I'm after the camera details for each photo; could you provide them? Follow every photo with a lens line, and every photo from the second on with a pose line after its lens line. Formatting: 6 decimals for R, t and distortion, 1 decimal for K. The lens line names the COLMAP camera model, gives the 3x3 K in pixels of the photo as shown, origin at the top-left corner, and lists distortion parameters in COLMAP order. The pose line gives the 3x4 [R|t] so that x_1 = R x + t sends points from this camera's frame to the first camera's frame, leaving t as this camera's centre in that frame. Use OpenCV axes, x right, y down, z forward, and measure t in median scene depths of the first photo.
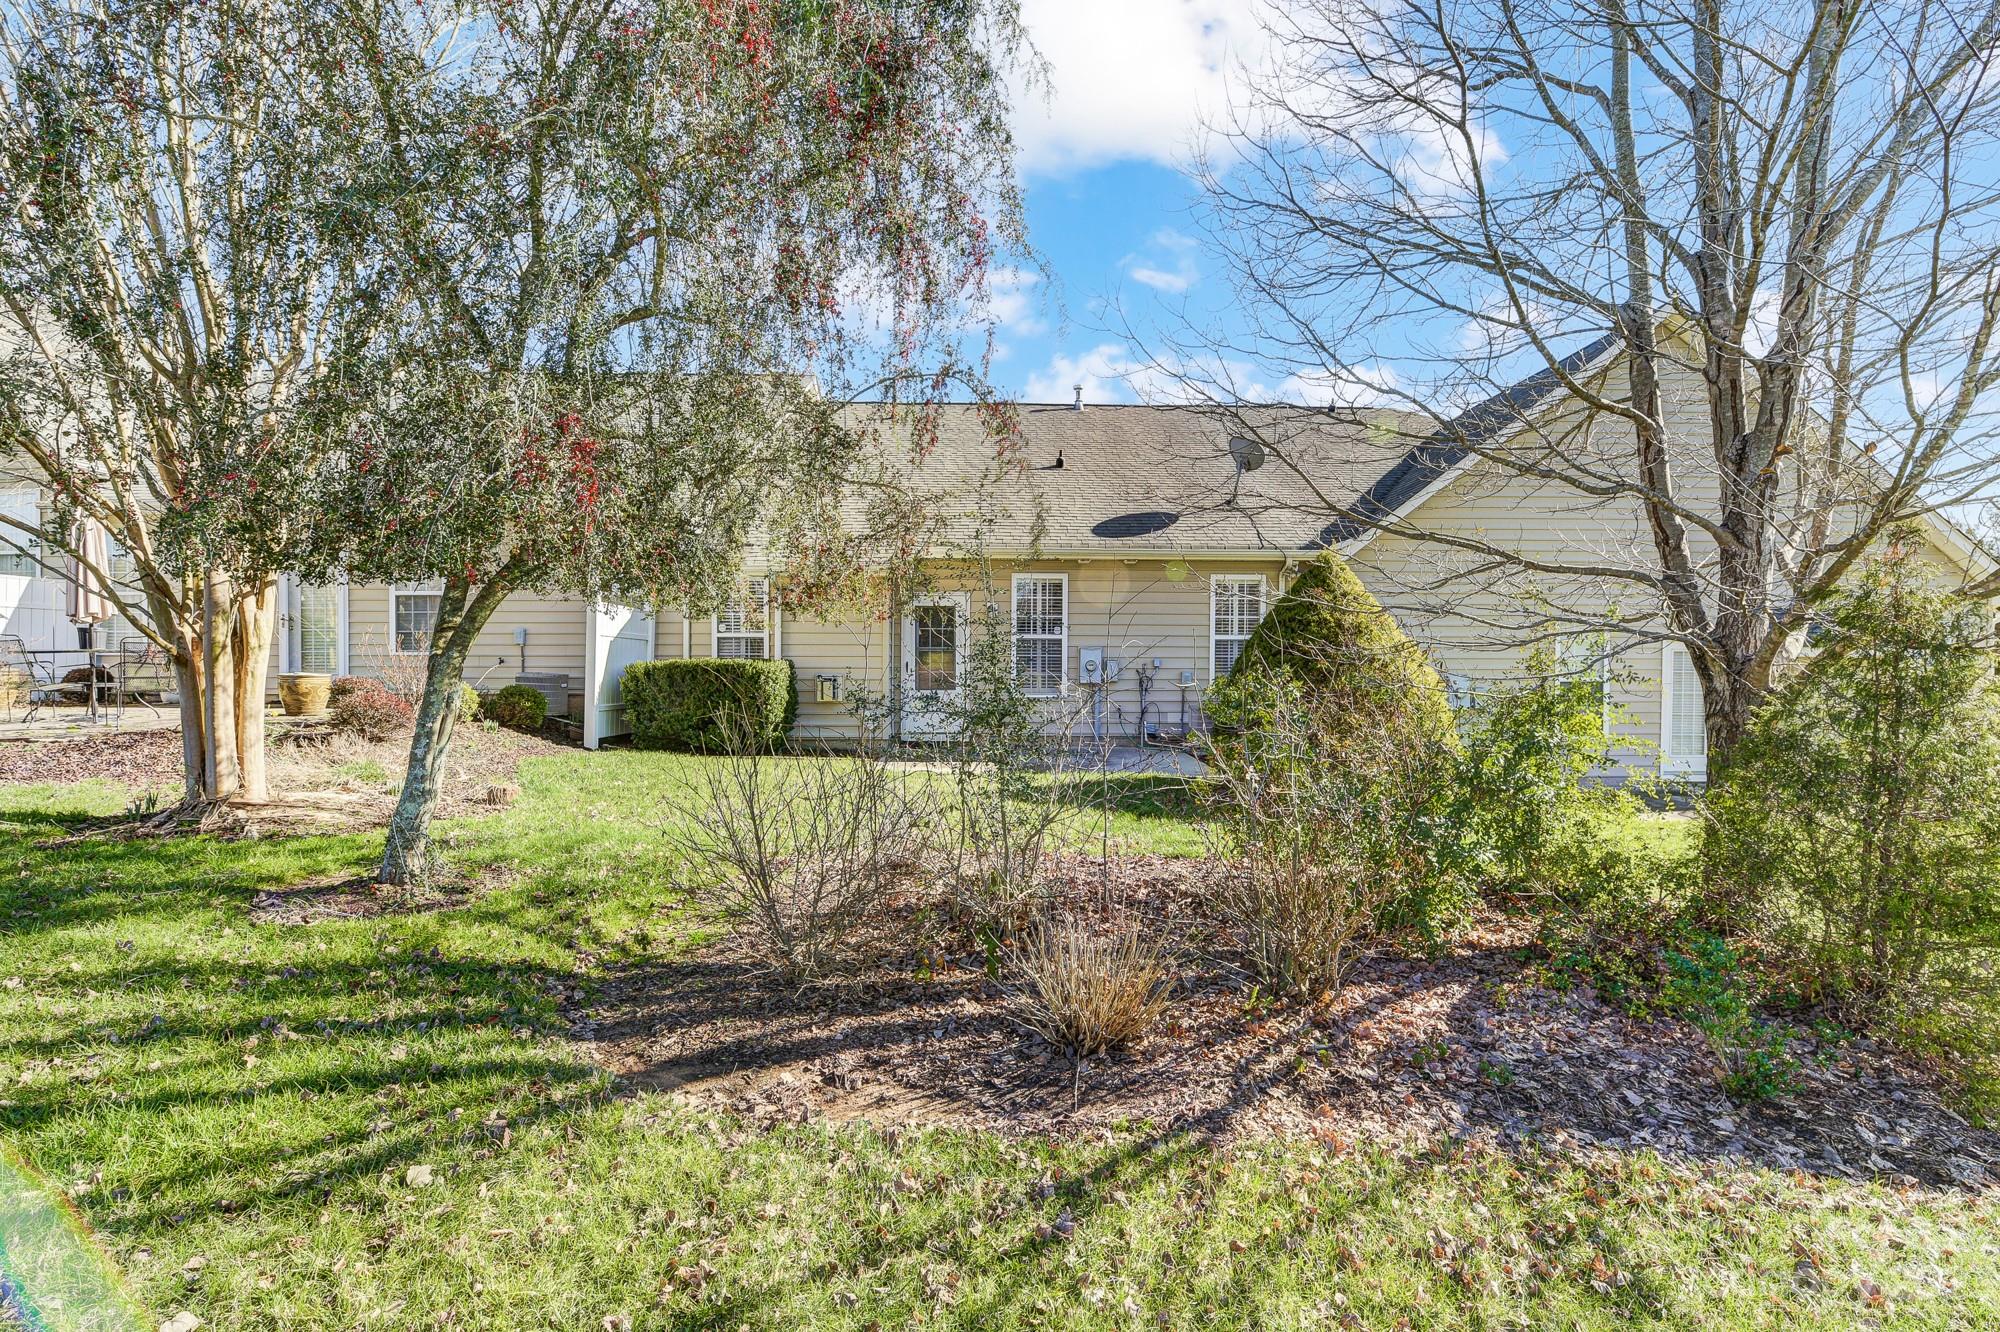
lens RADIAL K [[870.5, 0, 1000.8], [0, 870.5, 678.9], [0, 0, 1]] dist [0.000791, -0.007627]
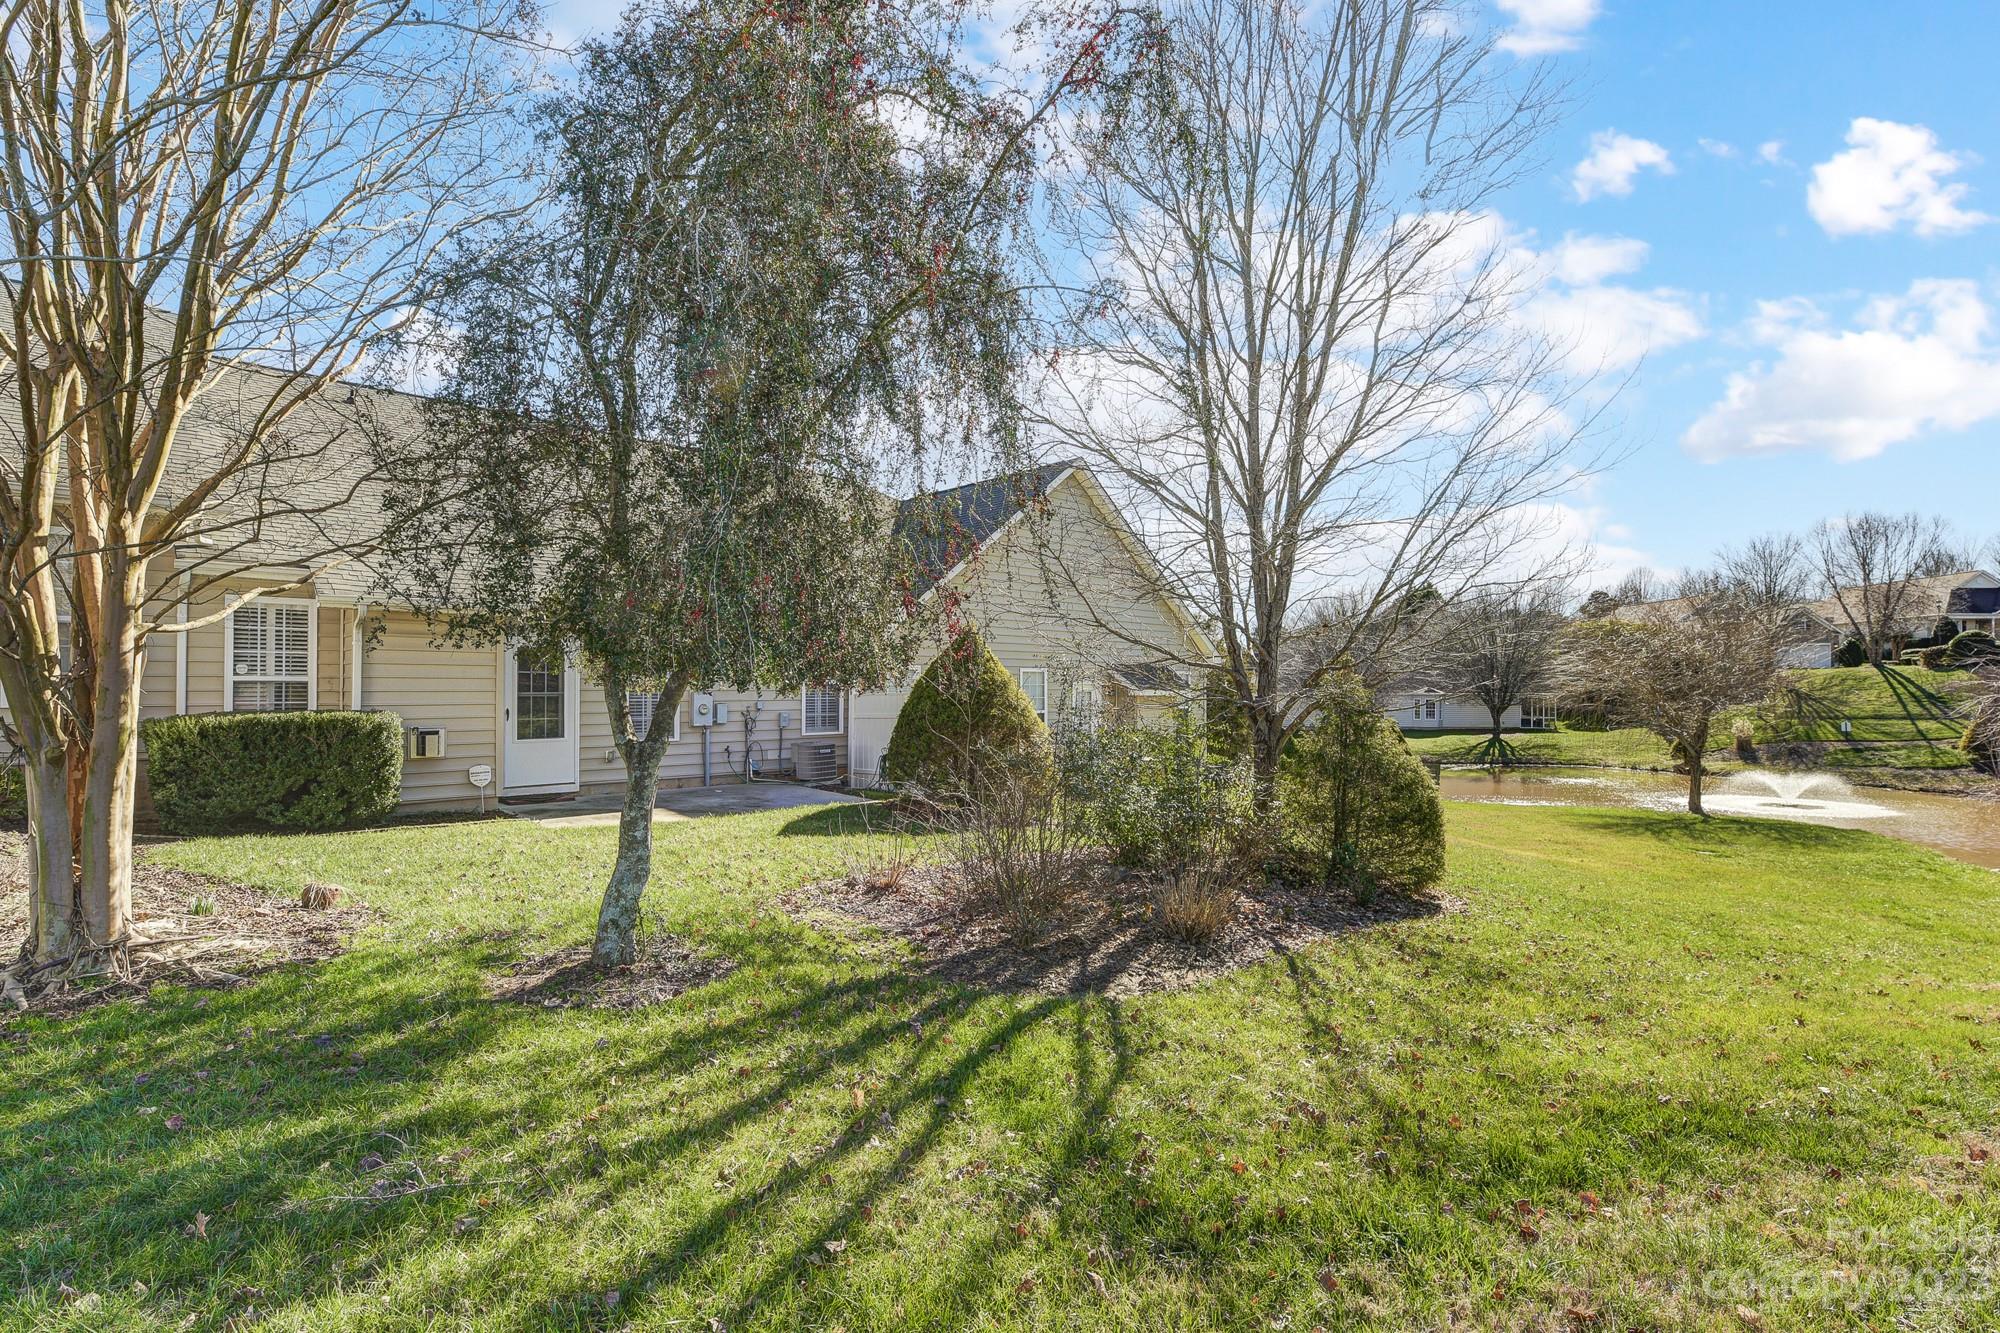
lens RADIAL K [[900.5, 0, 1004.6], [0, 900.5, 679.4], [0, 0, 1]] dist [-0.000490, -0.000132]
pose [[0.717839, 0.003769, 0.696199, -1.383963], [0.015008, 0.999669, -0.020886, -0.081713], [-0.696047, 0.025441, 0.717545, -0.088847]]
